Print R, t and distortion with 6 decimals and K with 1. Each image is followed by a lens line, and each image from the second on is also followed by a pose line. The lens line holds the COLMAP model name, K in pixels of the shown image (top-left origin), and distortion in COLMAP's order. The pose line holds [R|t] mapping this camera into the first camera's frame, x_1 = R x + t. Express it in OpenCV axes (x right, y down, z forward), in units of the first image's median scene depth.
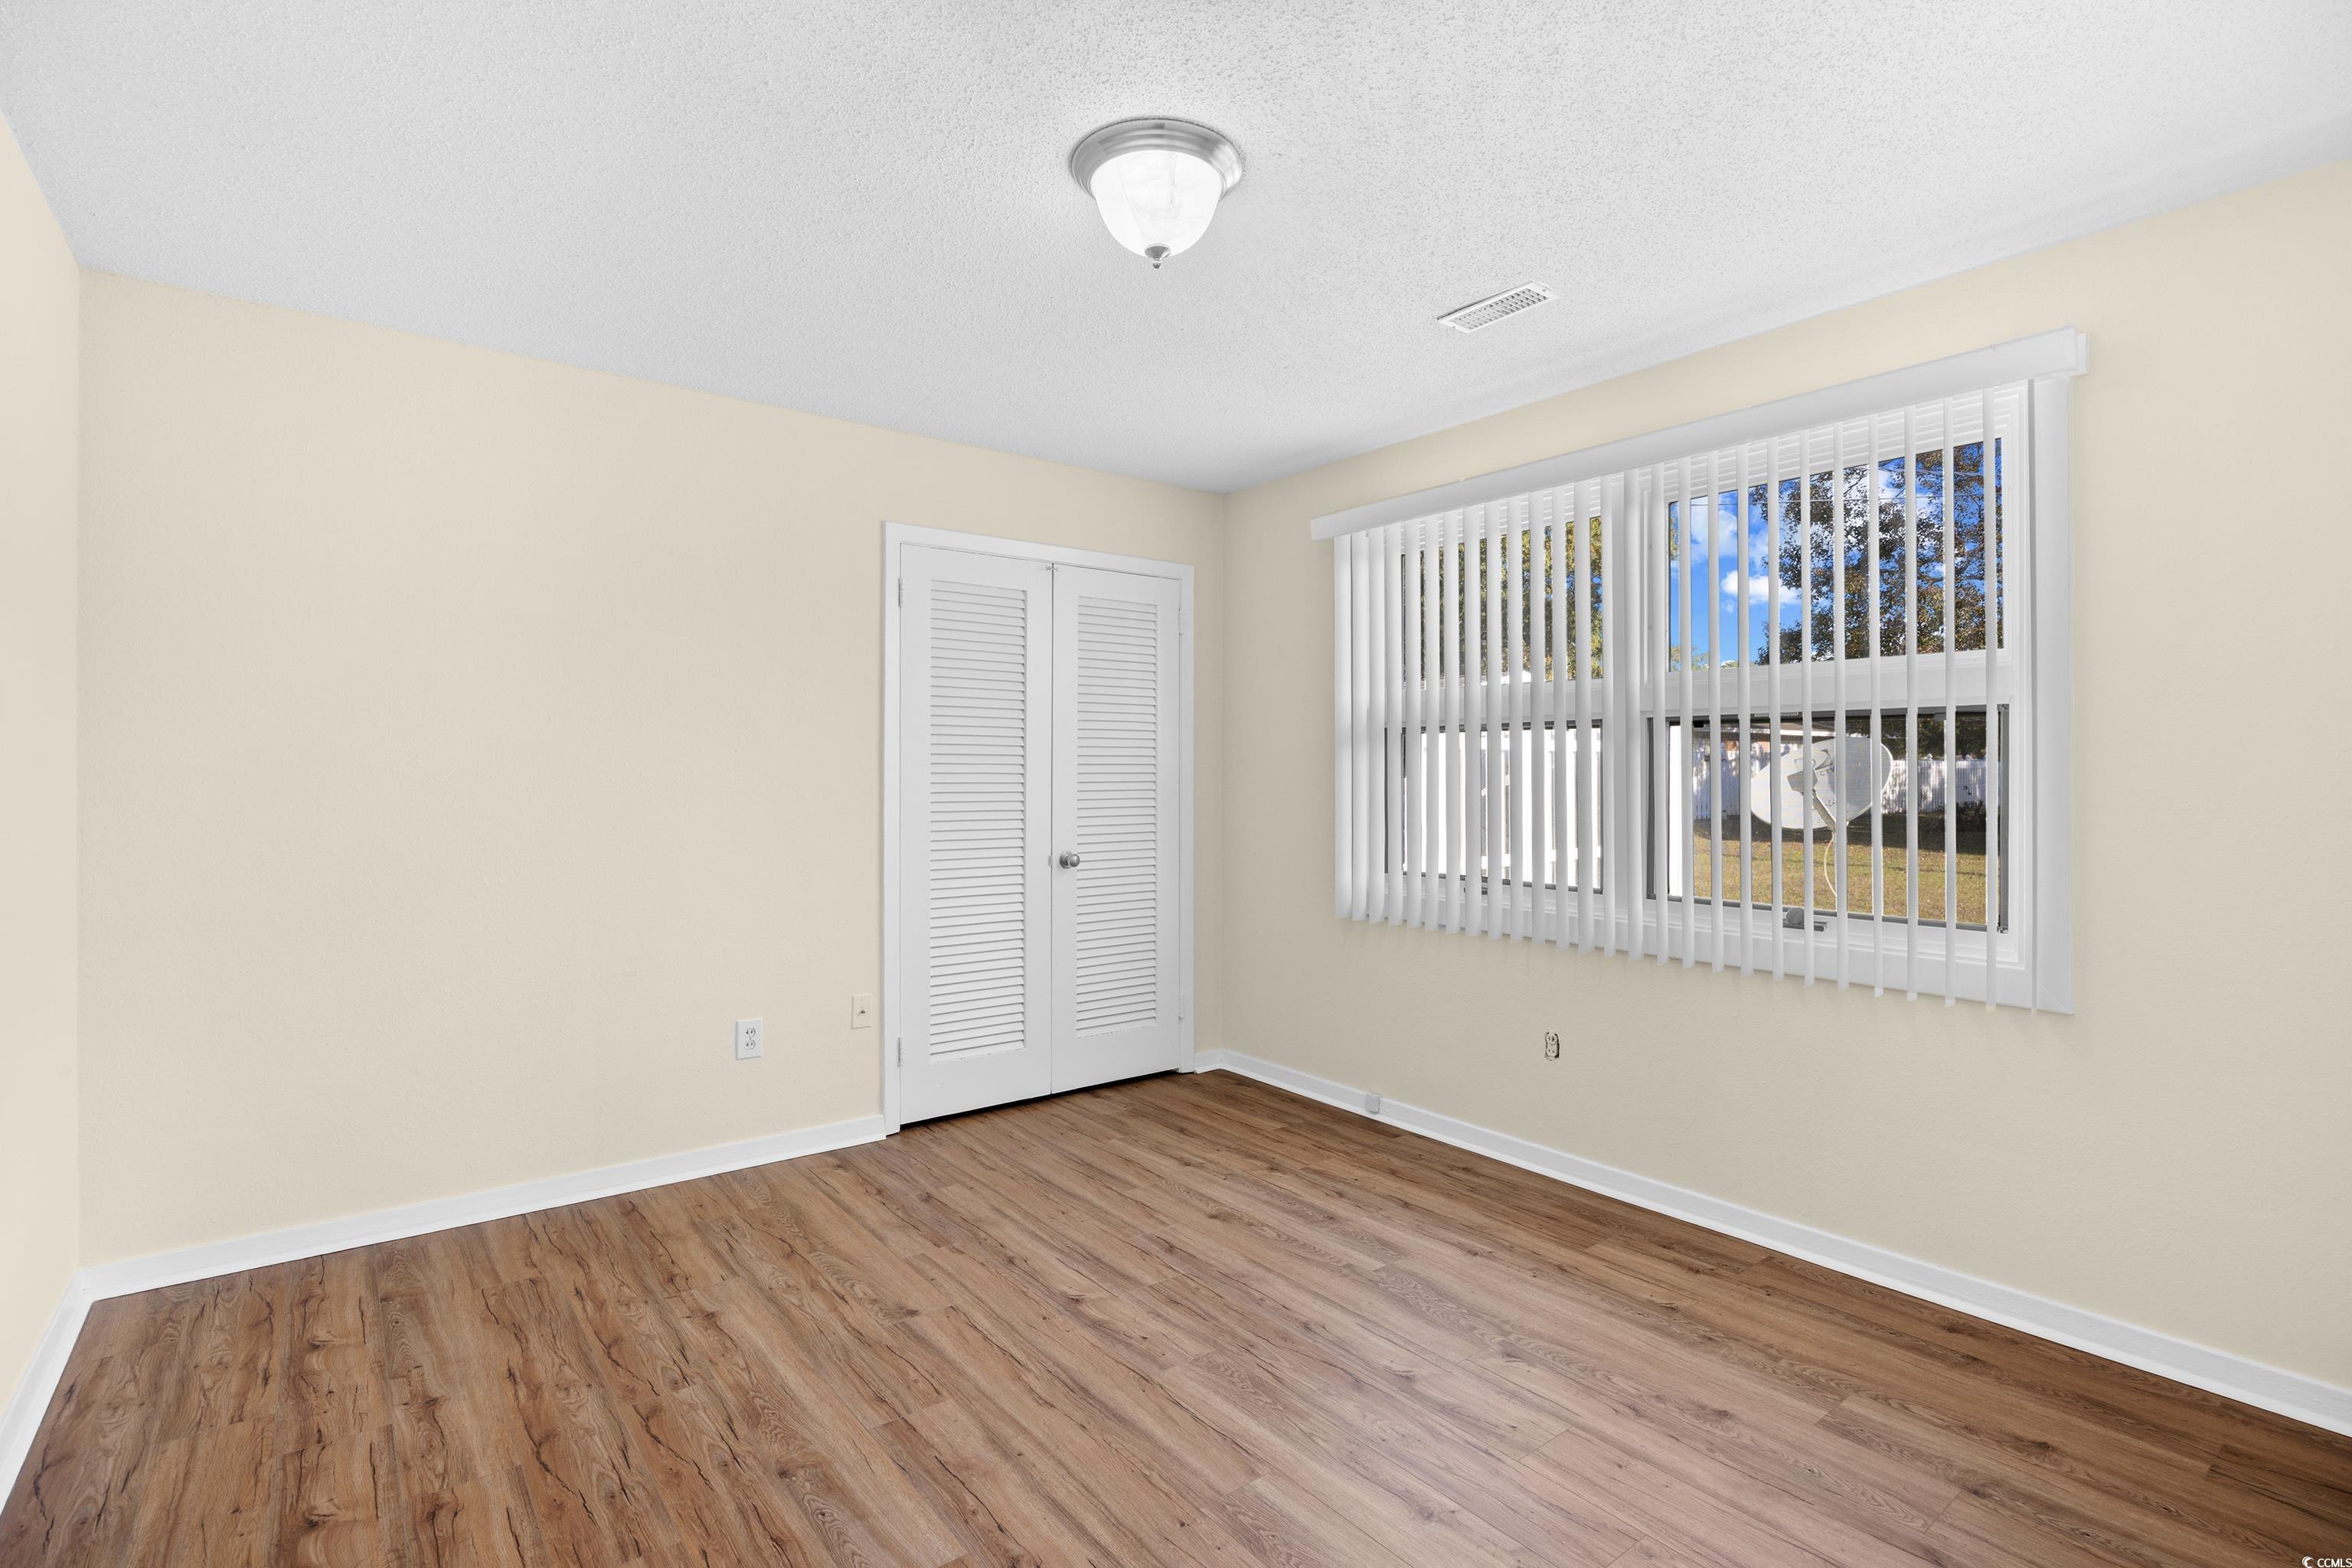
lens RADIAL K [[1098.1, 0, 1174.5], [0, 1098.1, 790.3], [0, 0, 1]] dist [-0.016582, 0.000227]
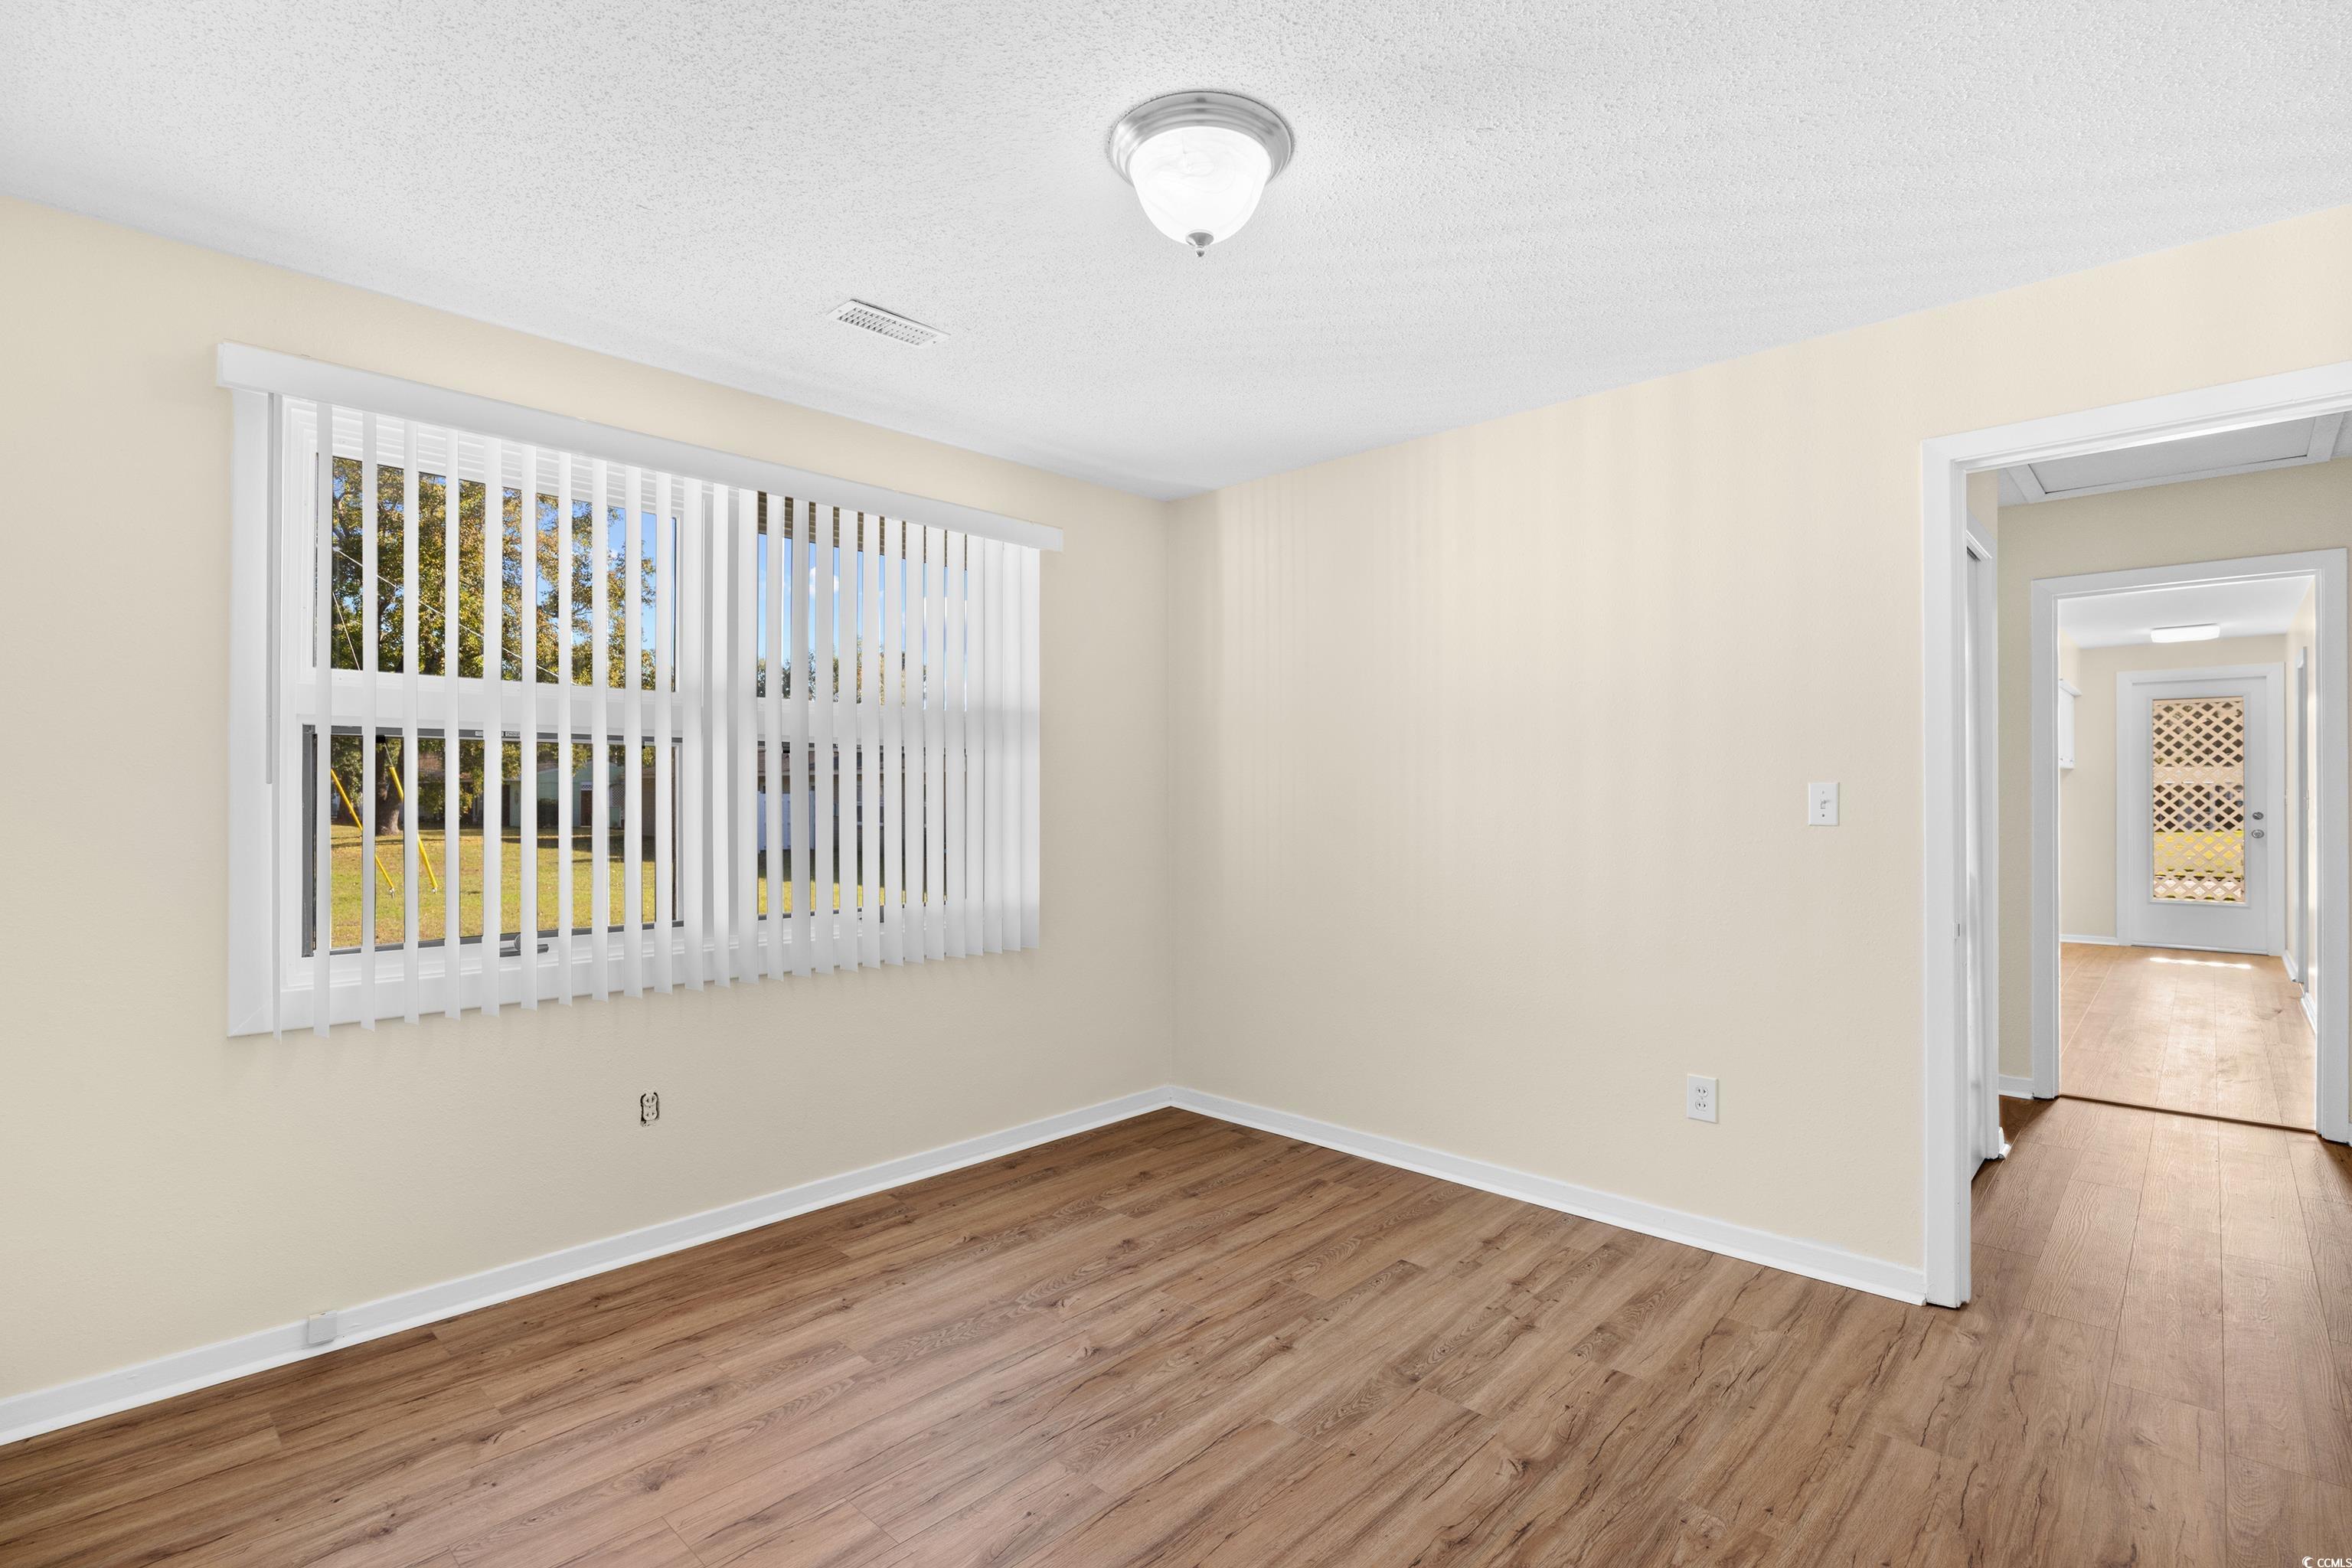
lens RADIAL K [[1098.1, 0, 1176.3], [0, 1098.1, 777.2], [0, 0, 1]] dist [-0.016582, 0.000227]
pose [[-0.151317, 0.013997, 0.988386, -0.705367], [0.015903, 0.999805, -0.011724, -0.015485], [-0.988357, 0.013945, -0.151510, 0.860624]]
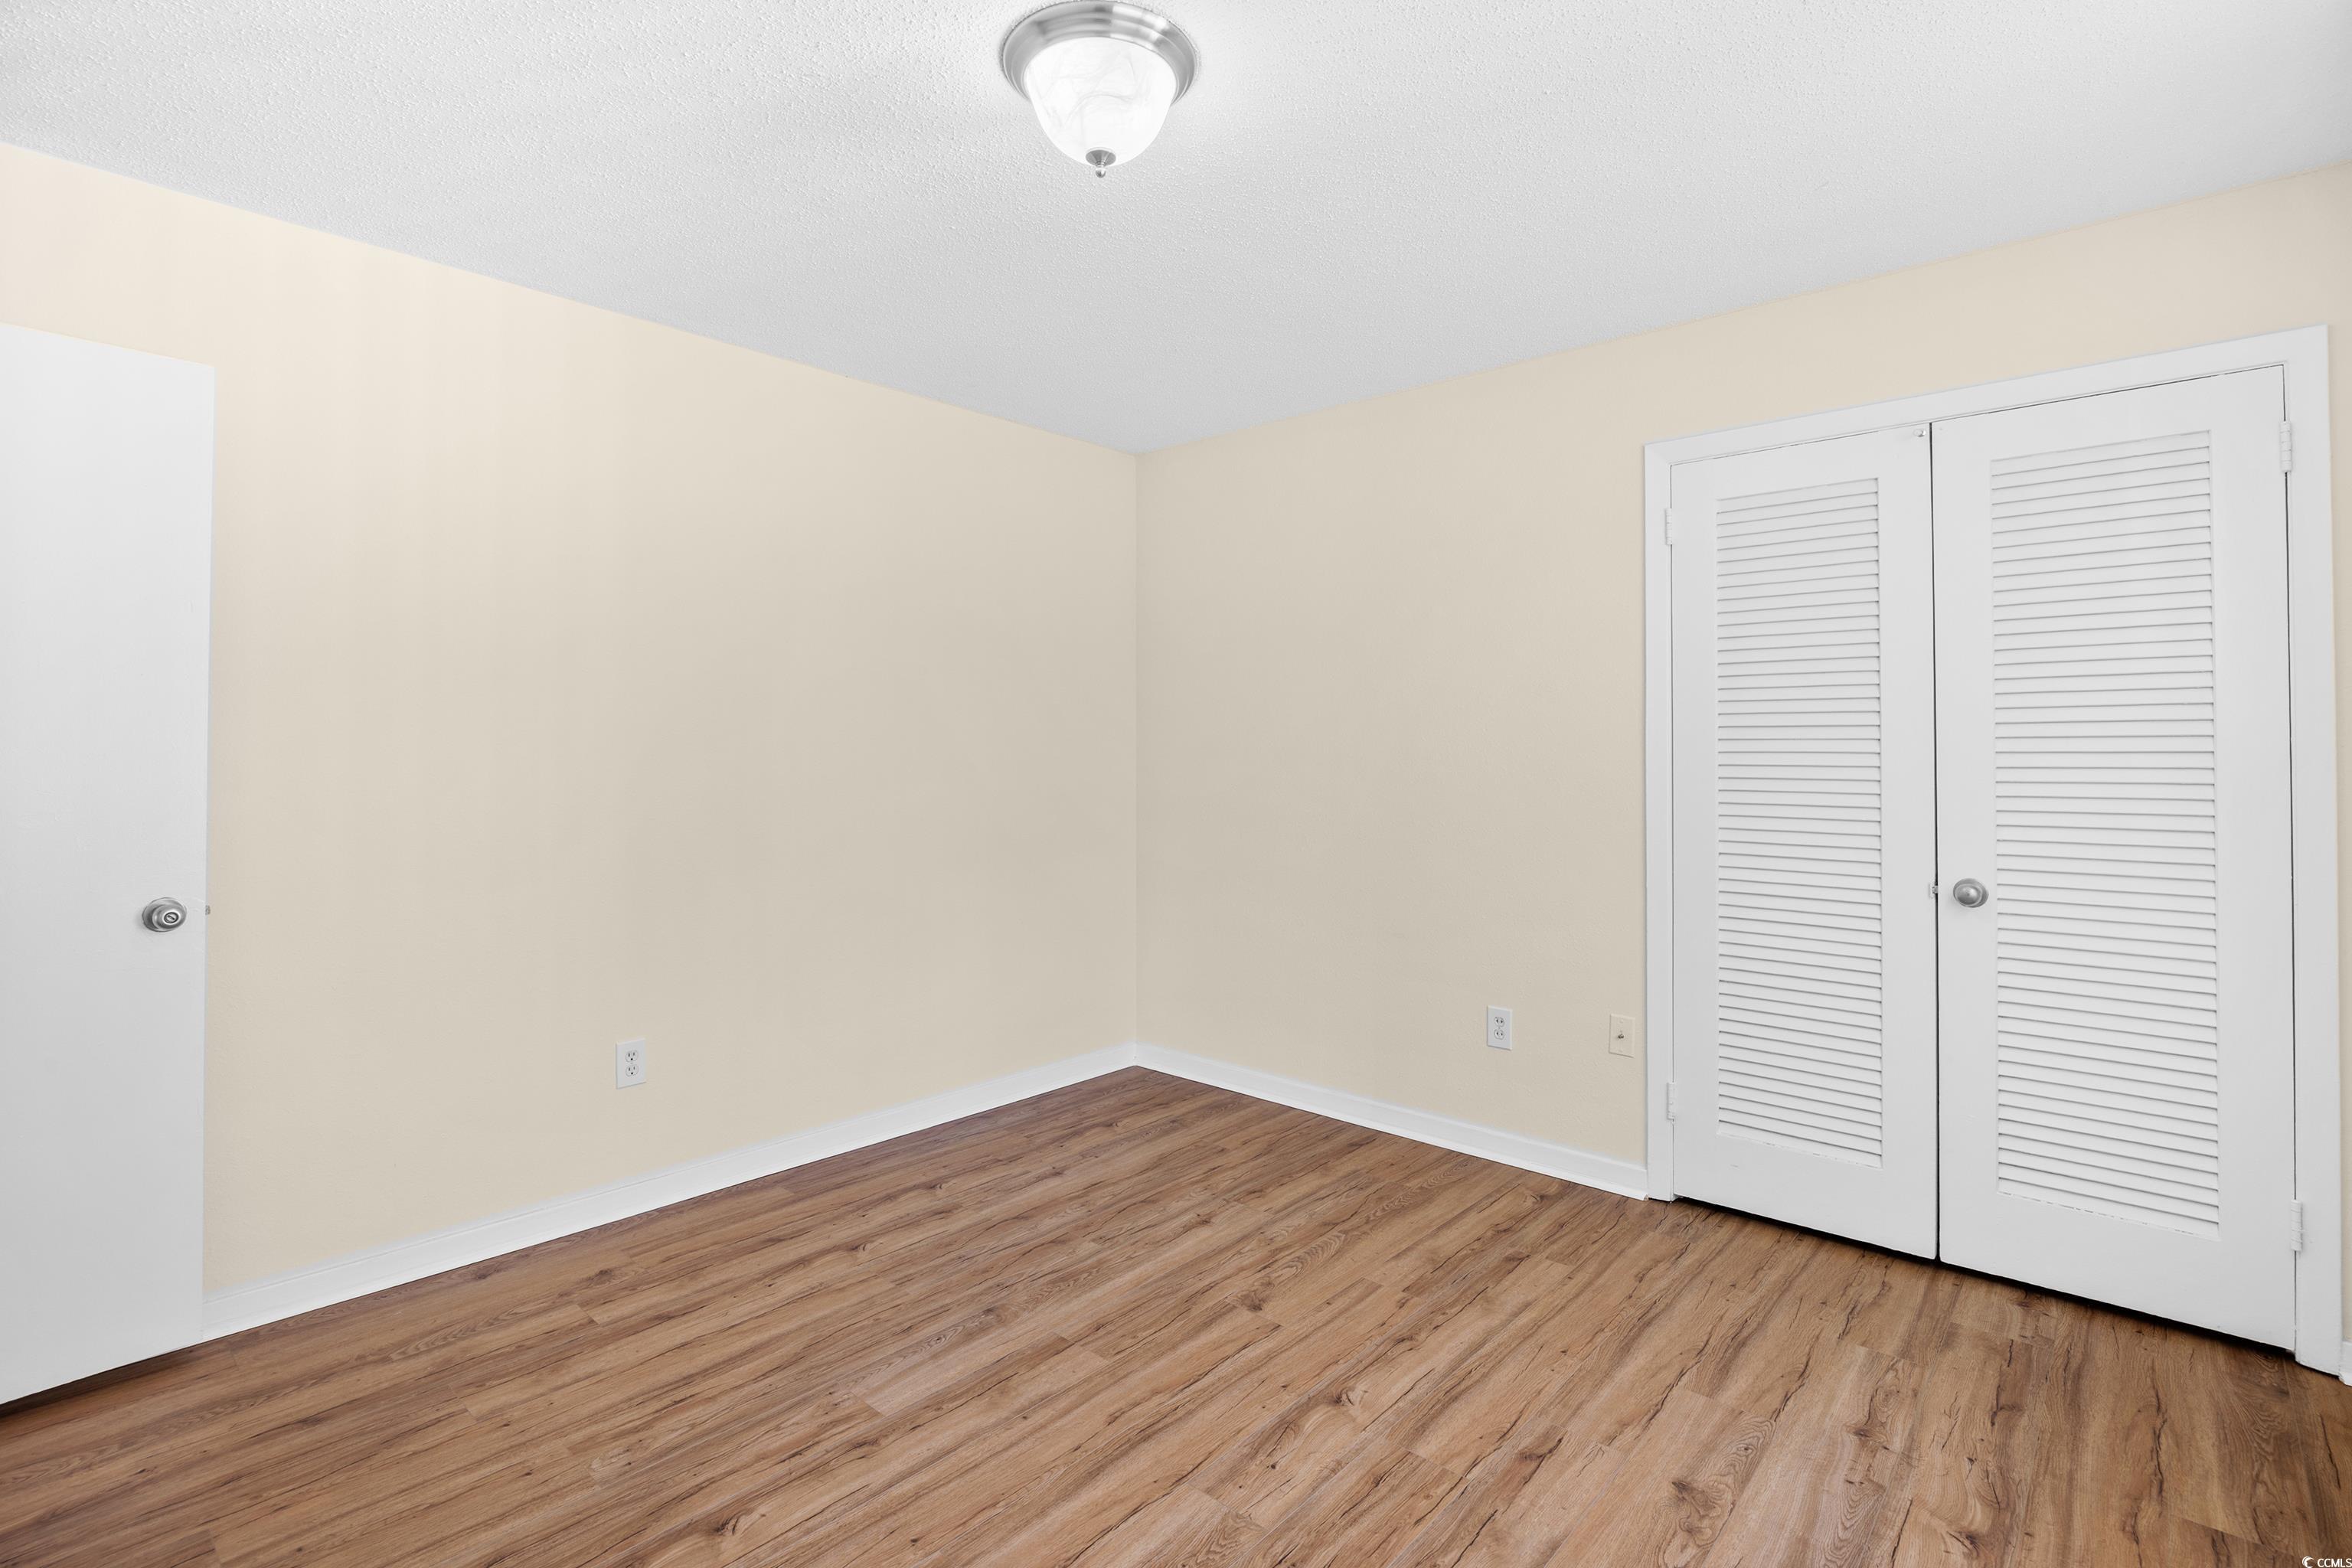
lens RADIAL K [[1098.1, 0, 1168.6], [0, 1098.1, 748.2], [0, 0, 1]] dist [-0.016582, 0.000227]
pose [[0.176271, -0.004818, -0.984330, 0.630027], [-0.015198, 0.999856, -0.007615, -0.009246], [0.984224, 0.016302, 0.176172, 0.665672]]
